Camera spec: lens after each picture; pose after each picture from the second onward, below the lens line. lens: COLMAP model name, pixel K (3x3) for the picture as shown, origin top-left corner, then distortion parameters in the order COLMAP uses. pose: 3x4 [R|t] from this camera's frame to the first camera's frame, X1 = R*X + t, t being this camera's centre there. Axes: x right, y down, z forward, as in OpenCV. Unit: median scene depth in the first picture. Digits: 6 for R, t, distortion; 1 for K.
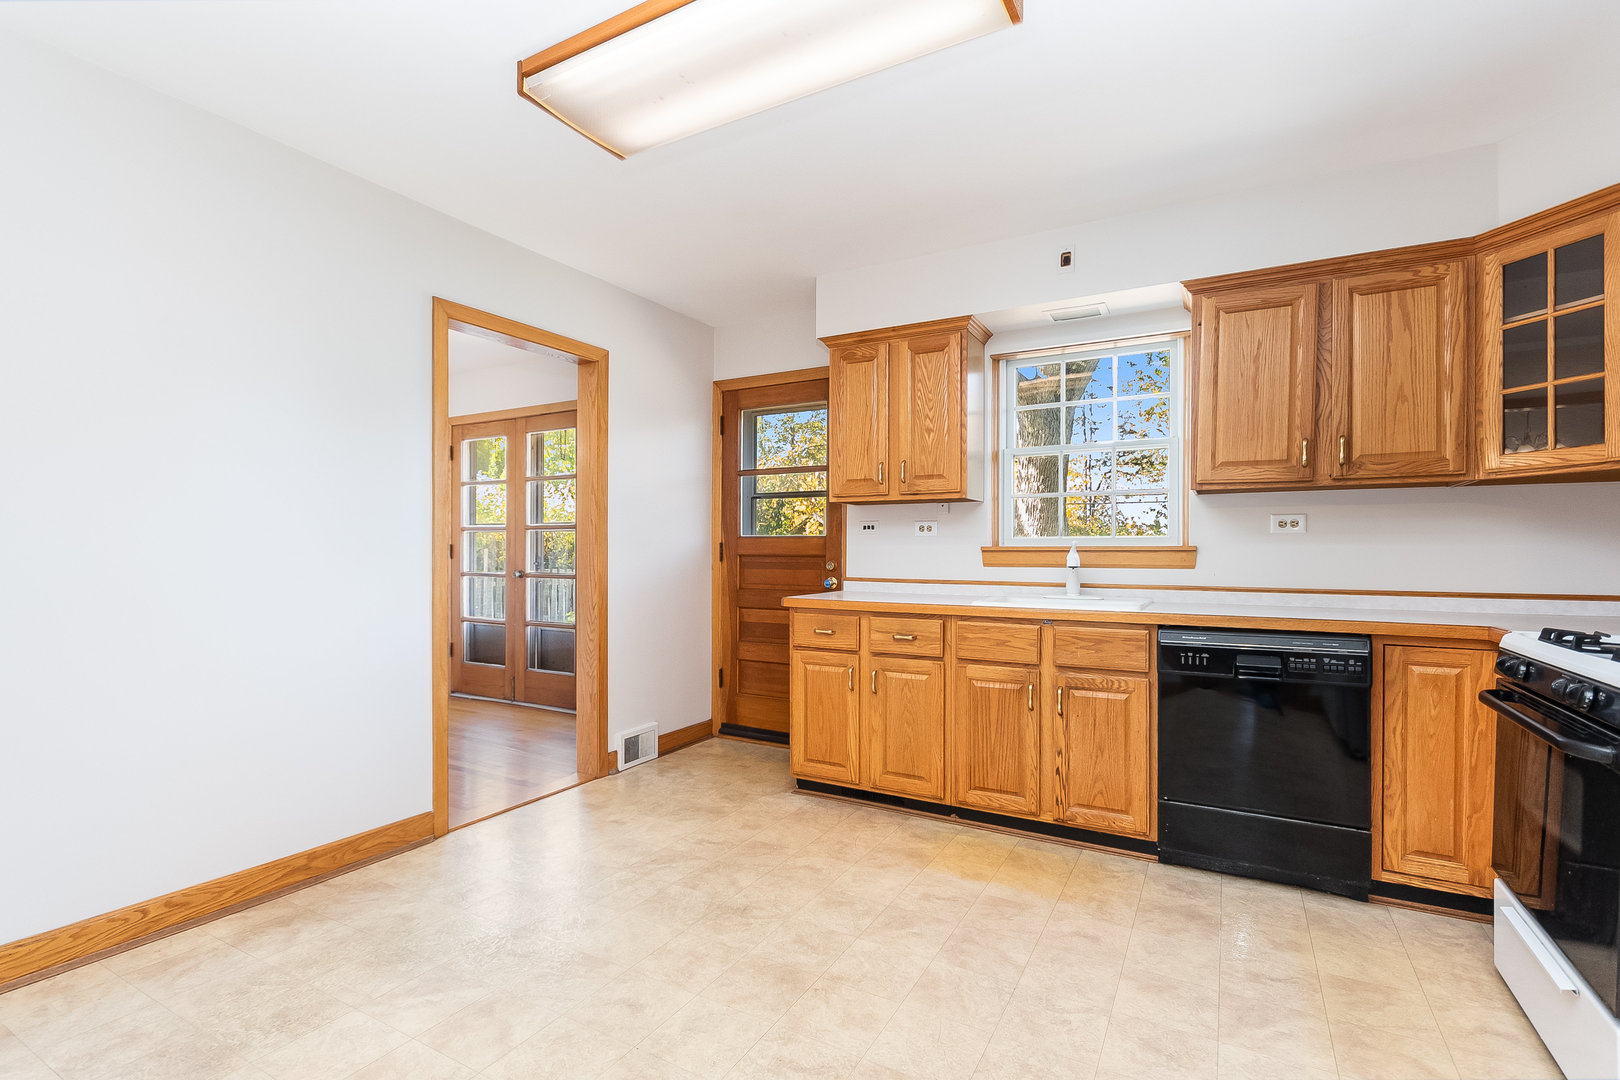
lens RADIAL K [[744.7, 0, 799.1], [0, 744.7, 552.5], [0, 0, 1]] dist [-0.009770, 0.000115]
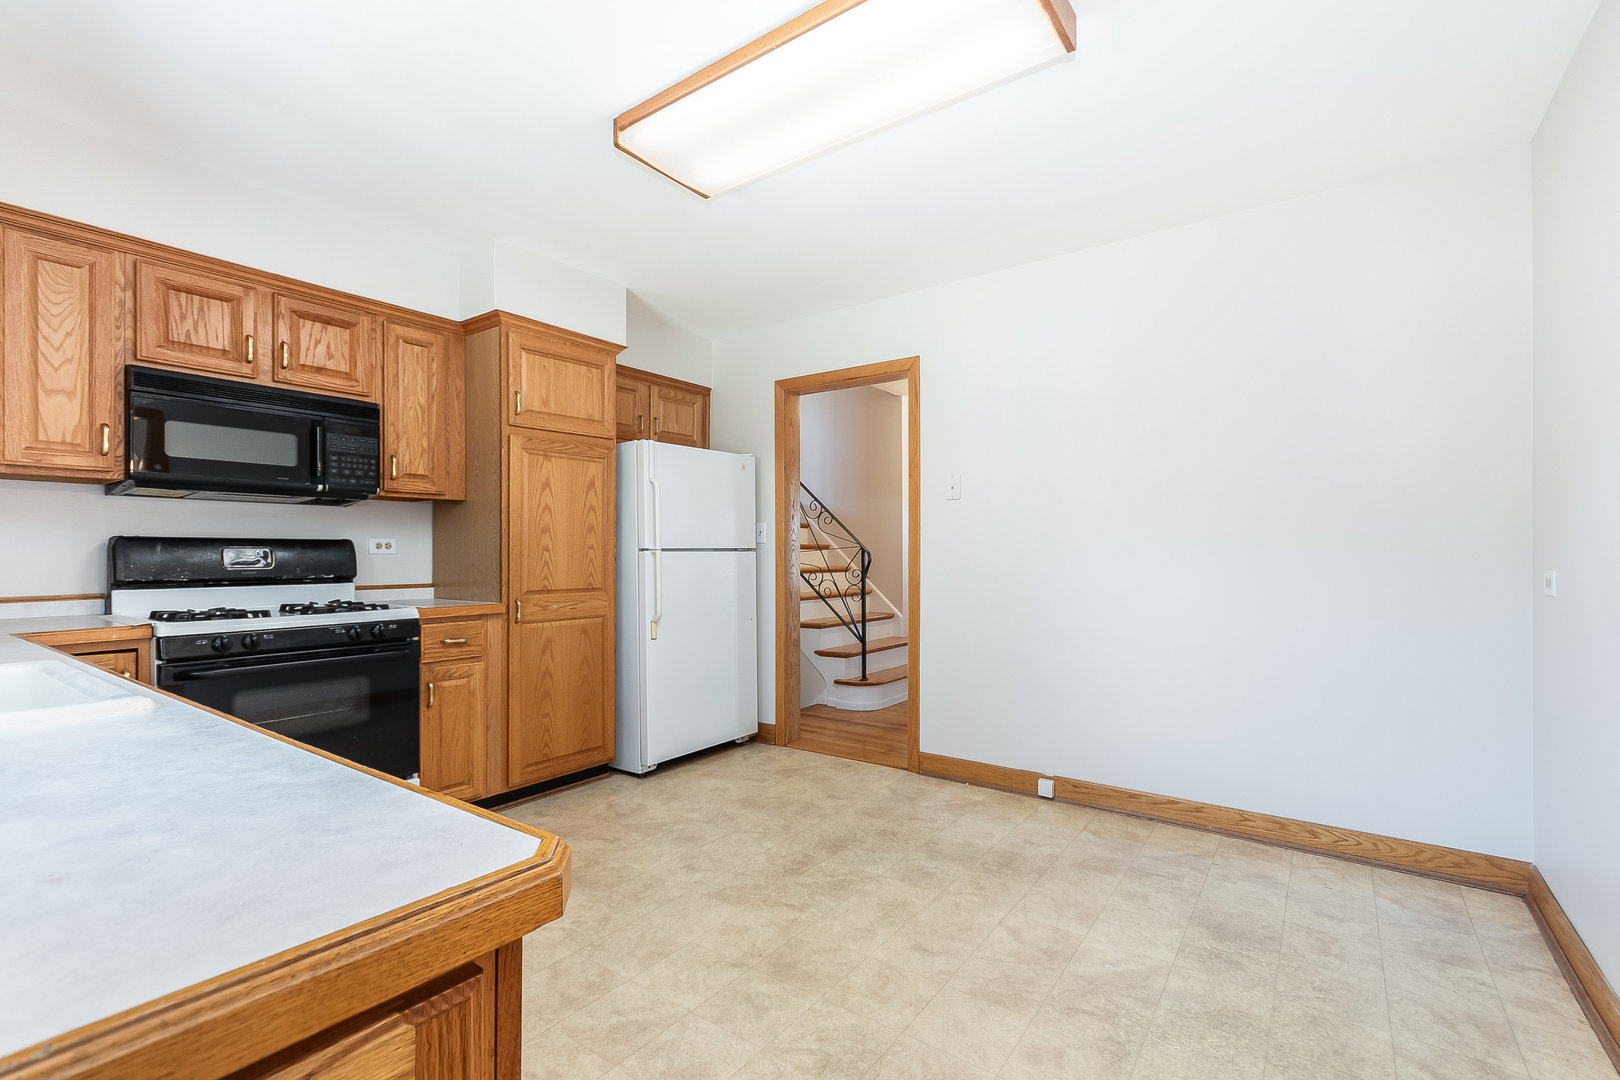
lens RADIAL K [[712.2, 0, 810.2], [0, 712.2, 553.9], [0, 0, 1]] dist [-0.000414, -0.000192]
pose [[-0.994956, -0.000935, 0.100310, -0.099286], [-0.000952, 1.000000, -0.000125, -0.000013], [-0.100310, -0.000220, -0.994956, 1.303031]]
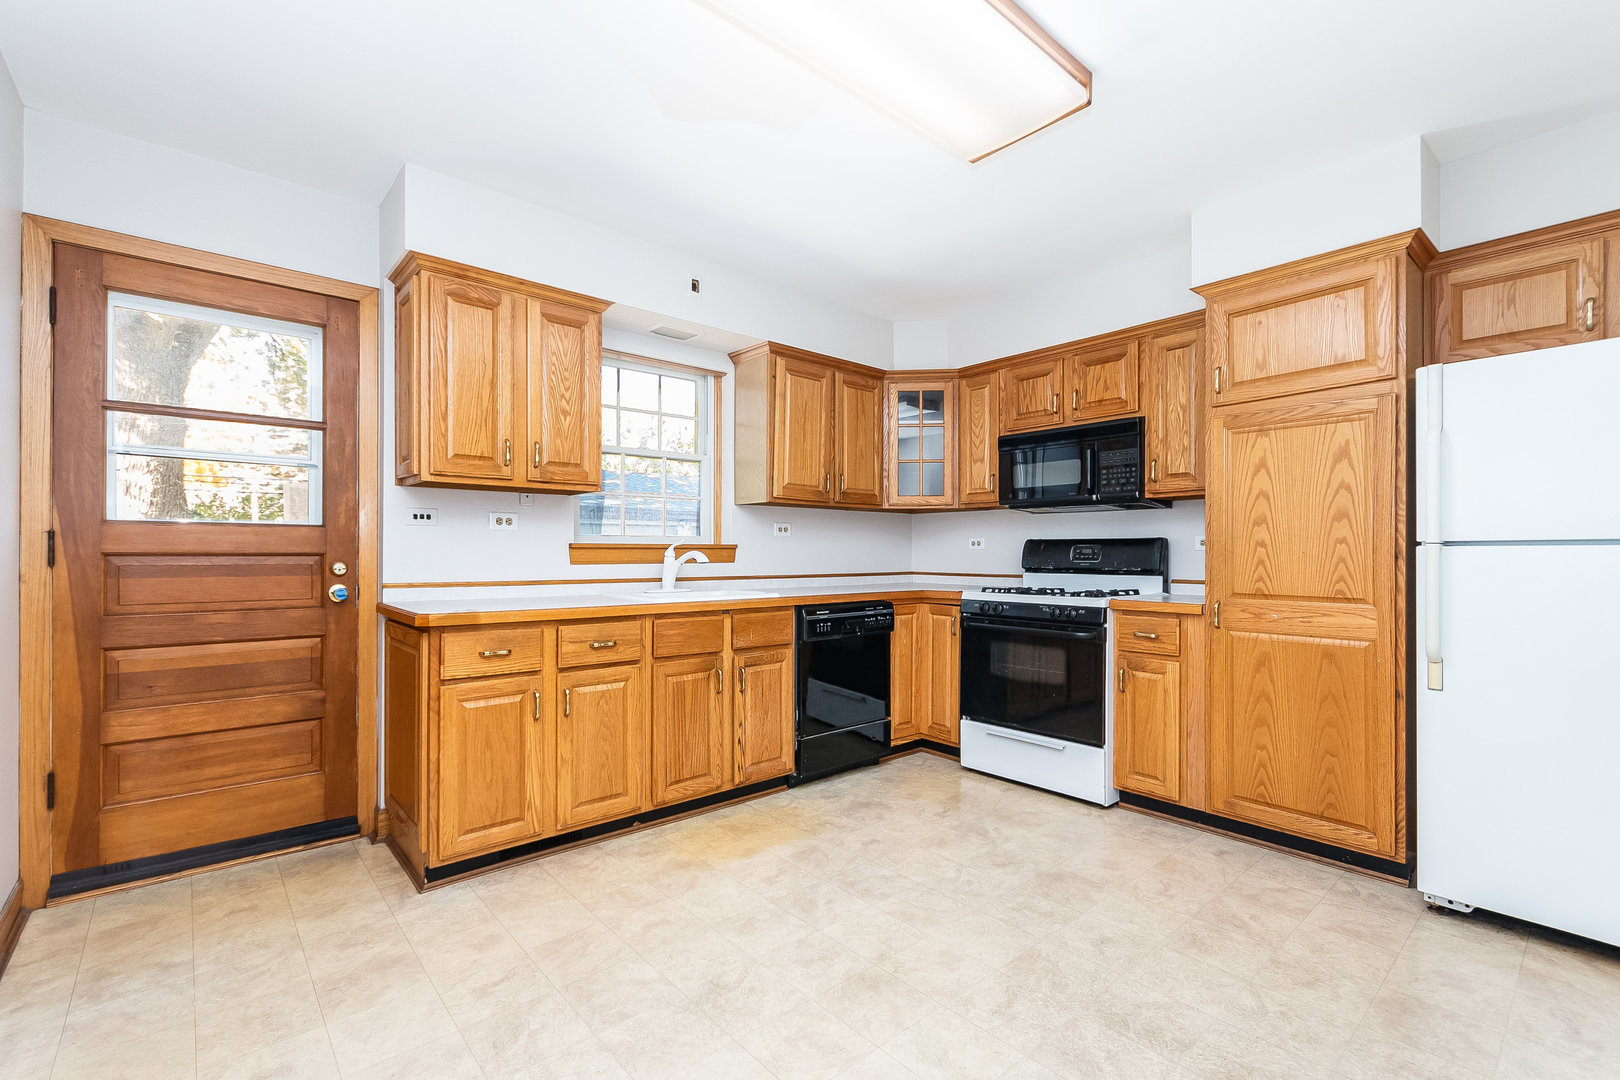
lens RADIAL K [[712.2, 0, 816.6], [0, 712.2, 548.8], [0, 0, 1]] dist [-0.000414, -0.000192]
pose [[0.316813, 0.002100, 0.948486, -0.613548], [-0.000748, 0.999998, -0.001964, 0.000650], [-0.948488, -0.000087, 0.316814, 0.506621]]
